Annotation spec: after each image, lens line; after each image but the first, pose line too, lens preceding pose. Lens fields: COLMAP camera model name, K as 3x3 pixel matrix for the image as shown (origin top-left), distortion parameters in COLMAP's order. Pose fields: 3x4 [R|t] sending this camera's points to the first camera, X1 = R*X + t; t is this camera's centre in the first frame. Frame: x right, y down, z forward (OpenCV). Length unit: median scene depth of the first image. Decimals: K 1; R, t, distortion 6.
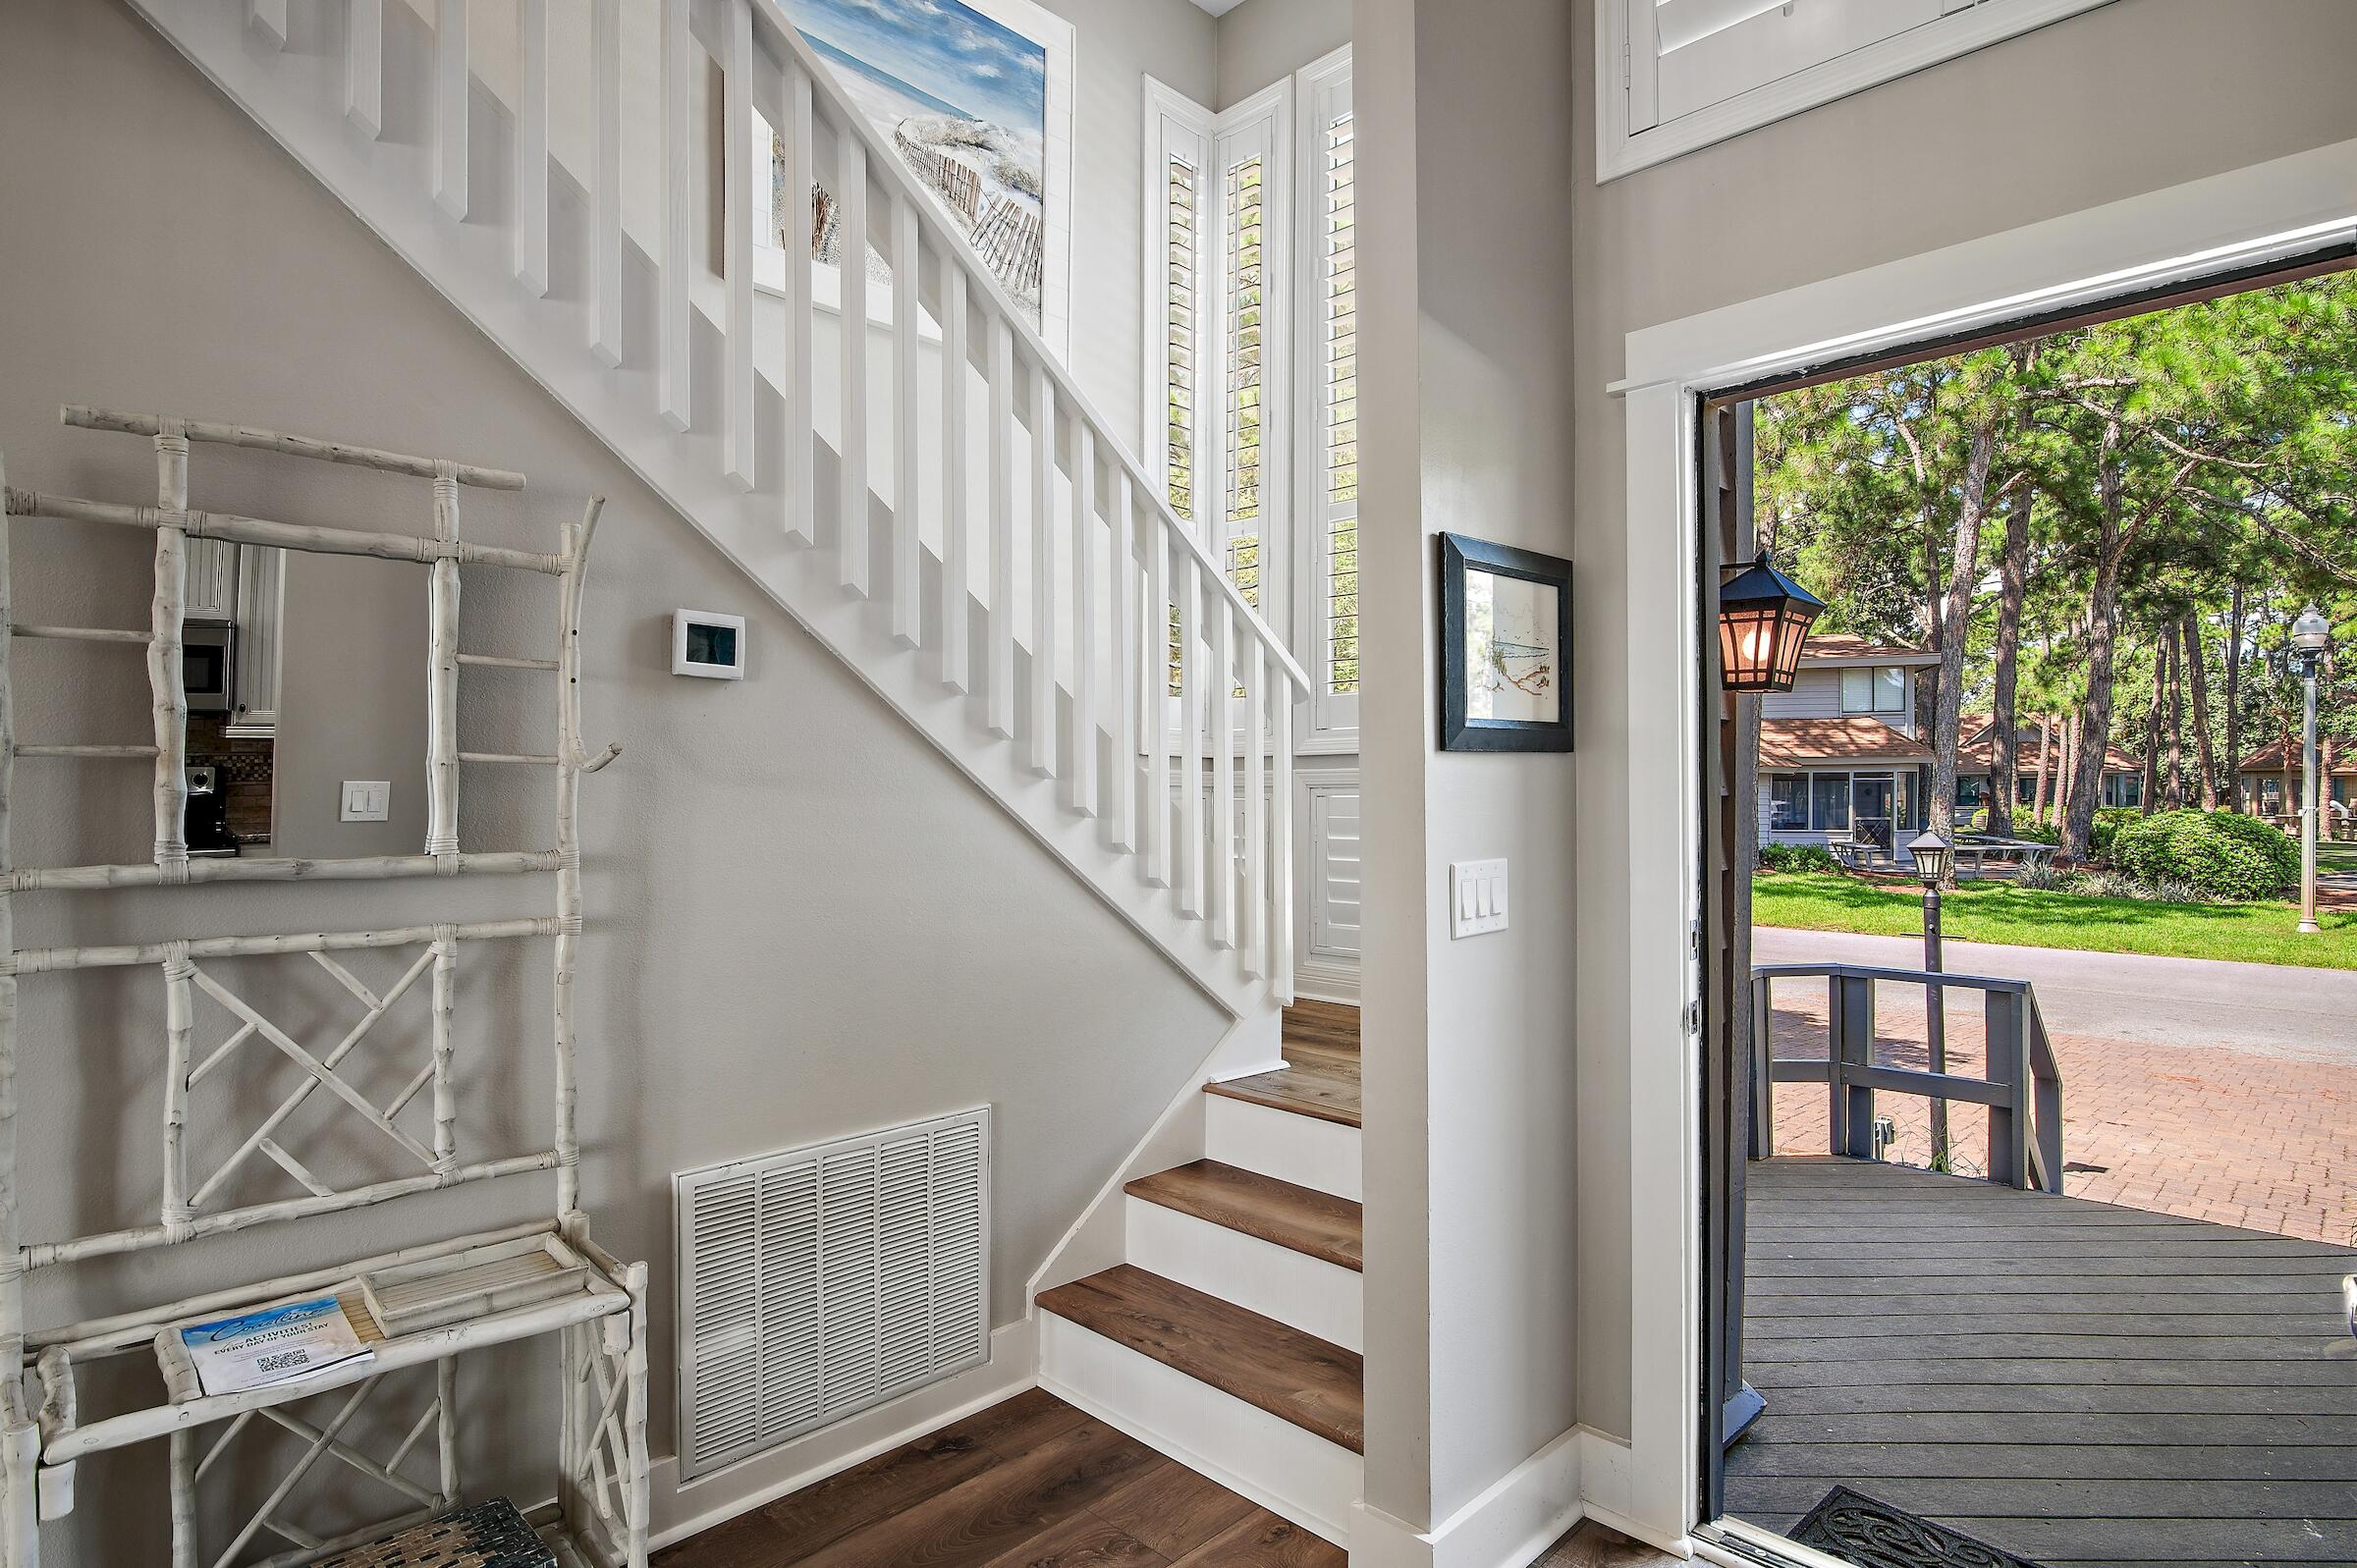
lens RADIAL K [[1198.2, 0, 1178.5], [0, 1198.2, 784.0], [0, 0, 1]] dist [-0.029991, -0.000009]
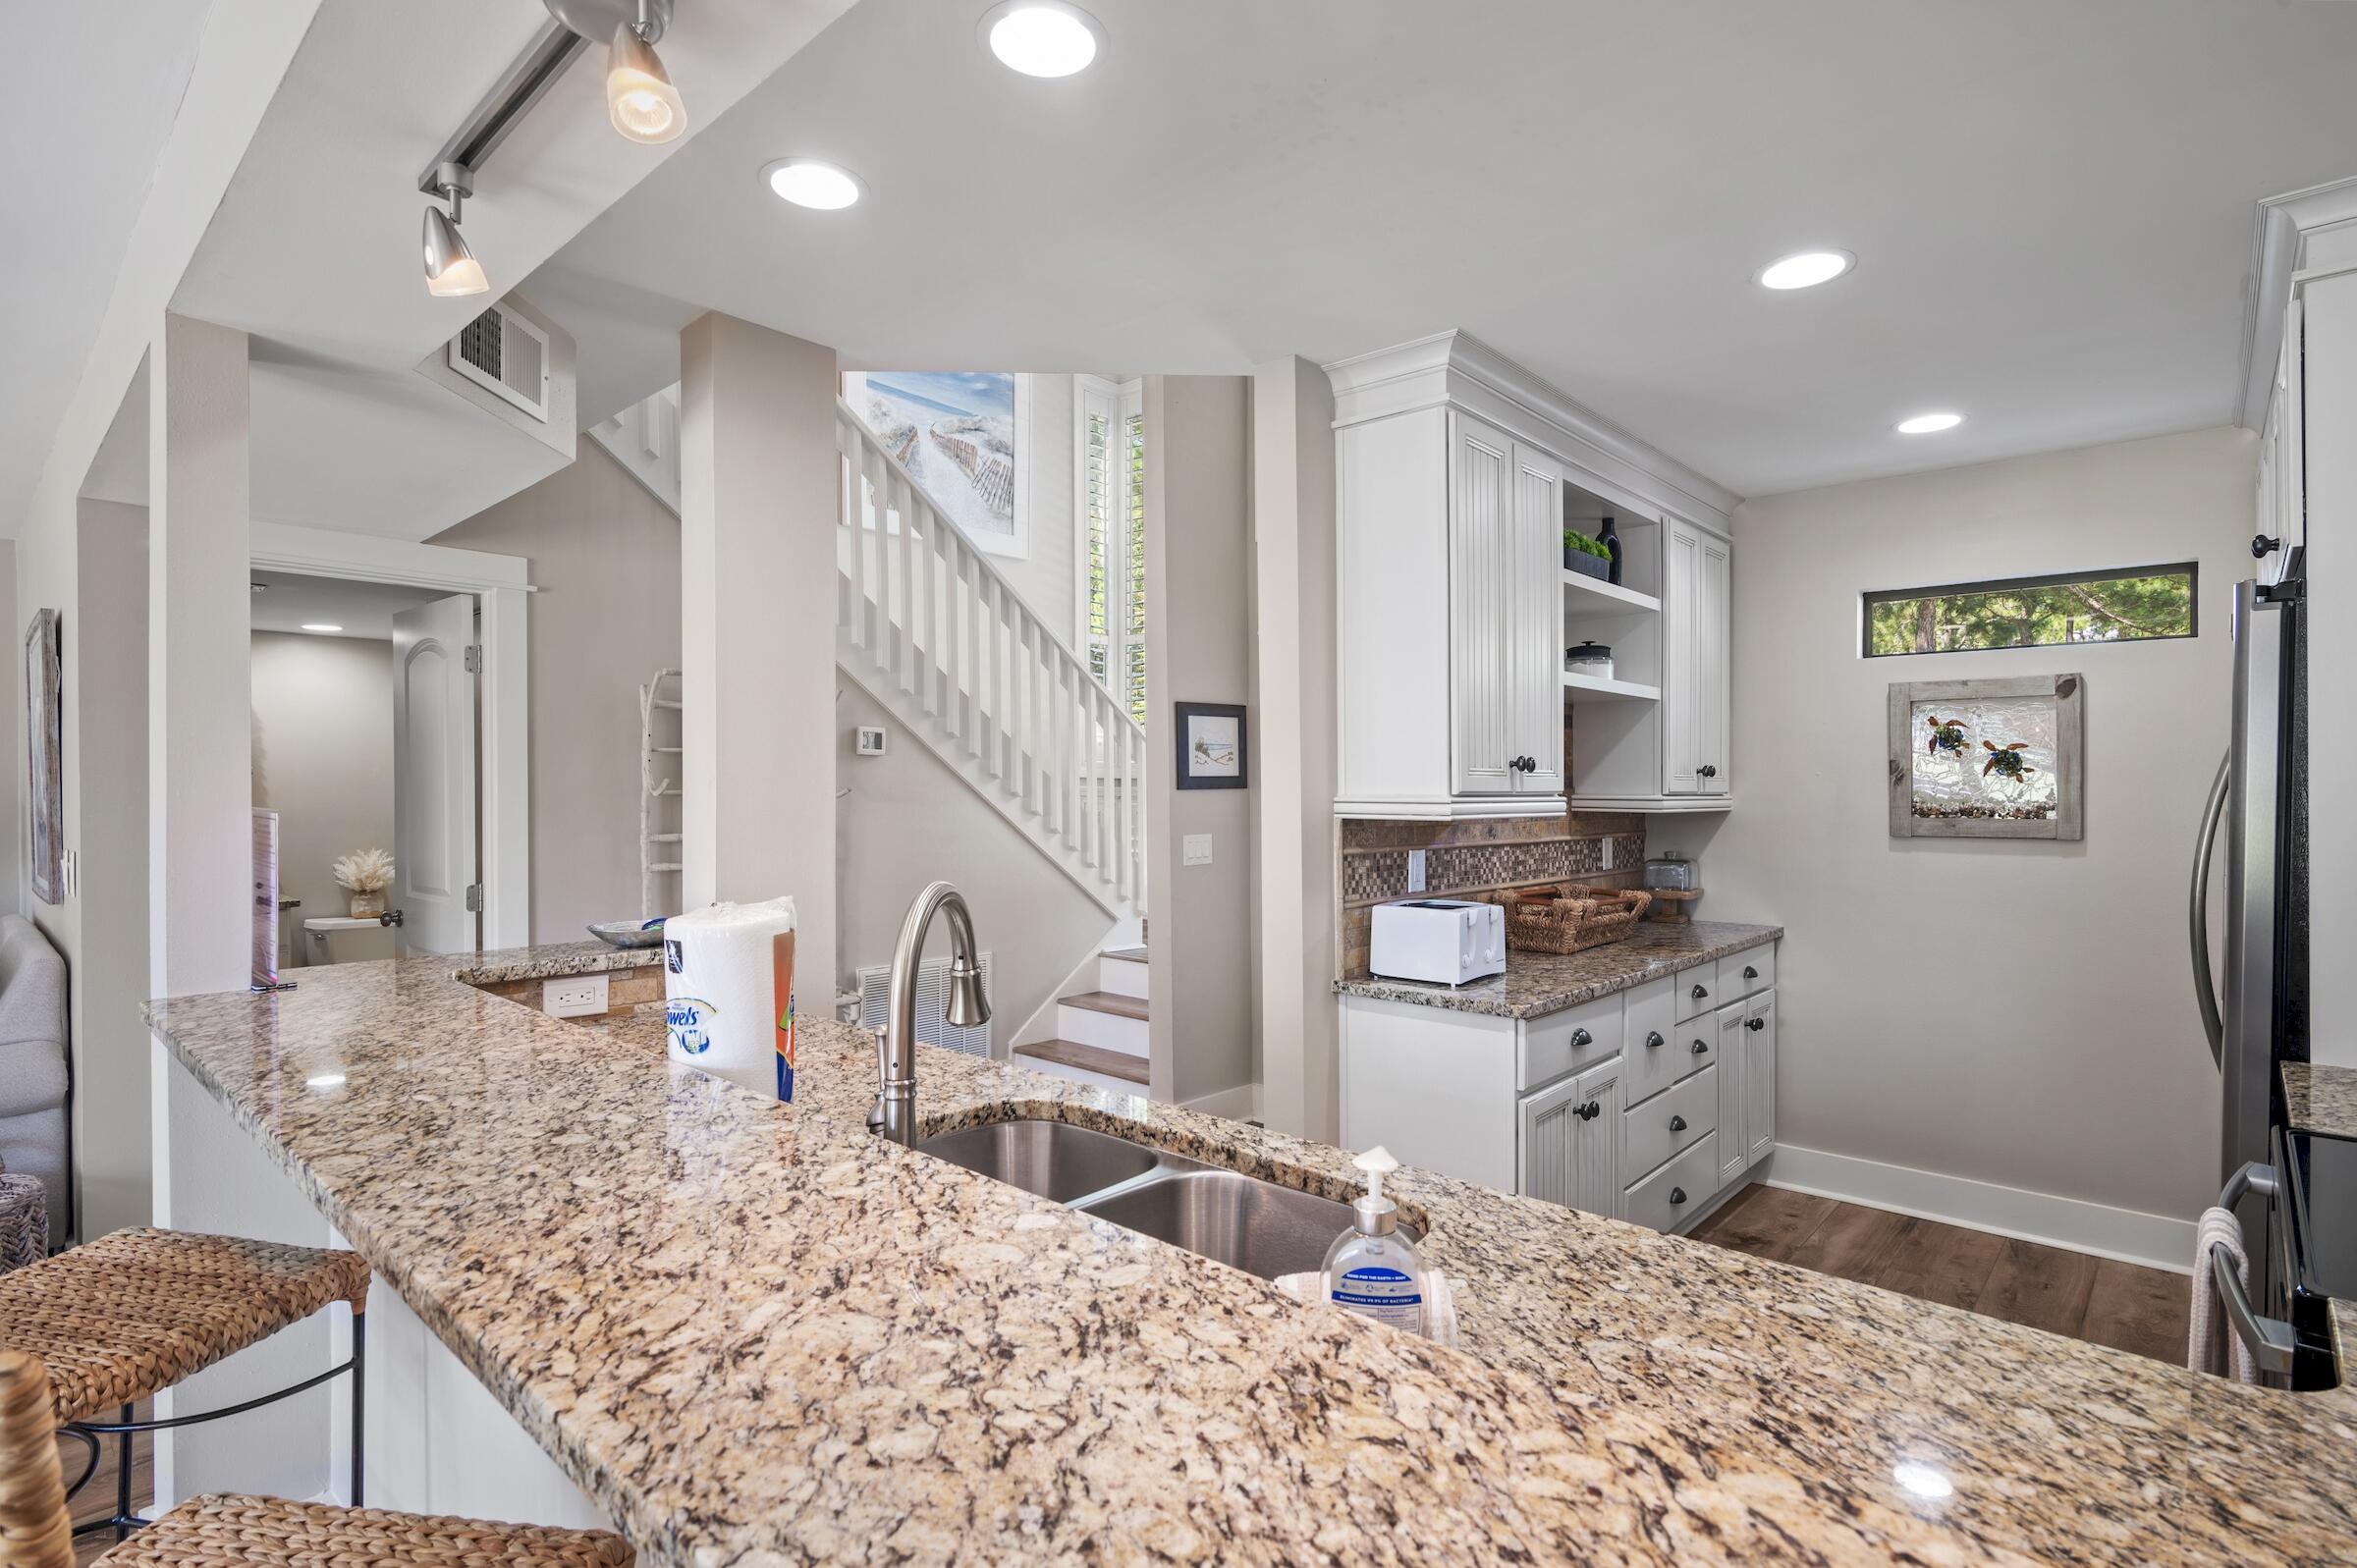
lens RADIAL K [[1163.2, 0, 1205.2], [0, 1163.2, 790.7], [0, 0, 1]] dist [-0.006513, 0.000163]
pose [[0.998359, -0.000471, 0.057271, 0.093408], [0.000098, 0.999979, 0.006515, -0.027506], [-0.057273, -0.006499, 0.998337, -0.982857]]
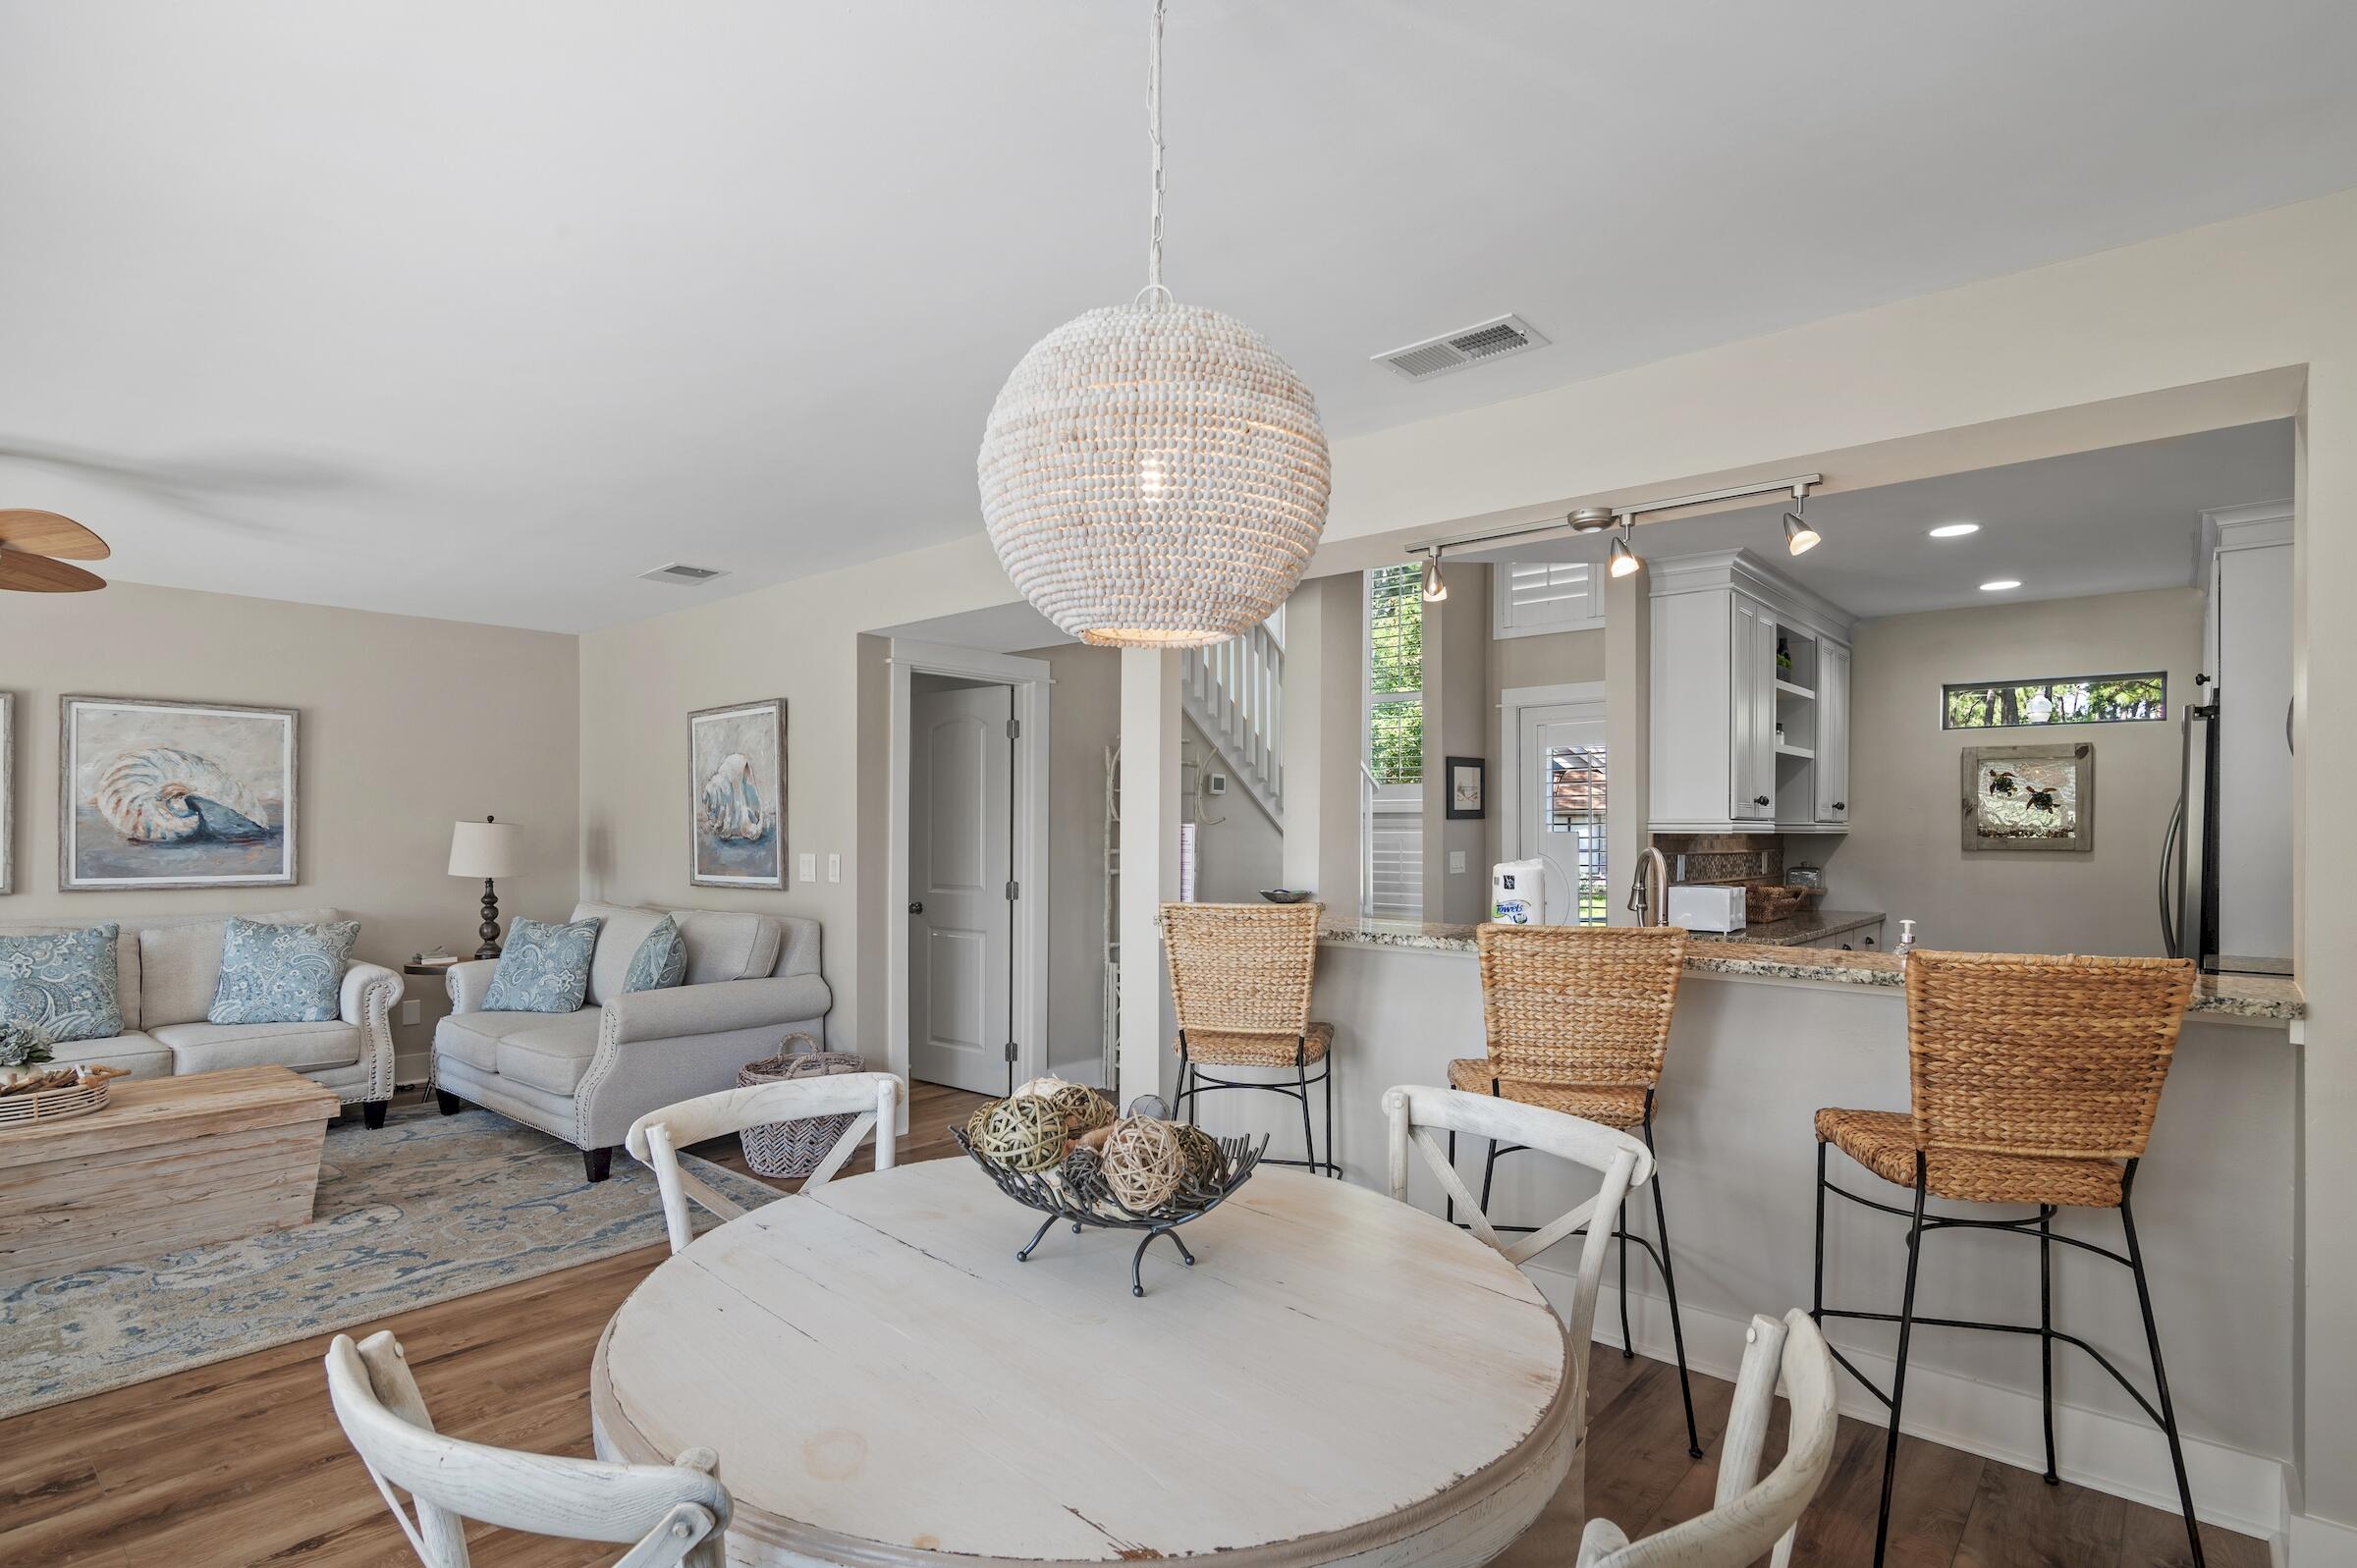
lens RADIAL K [[1160.3, 0, 1182.2], [0, 1160.3, 841.2], [0, 0, 1]] dist [-0.018043, -0.000018]
pose [[0.998622, -0.000268, 0.052484, -0.503291], [-0.000637, 0.999851, 0.017242, -0.013818], [-0.052481, -0.017252, 0.998473, -1.616116]]
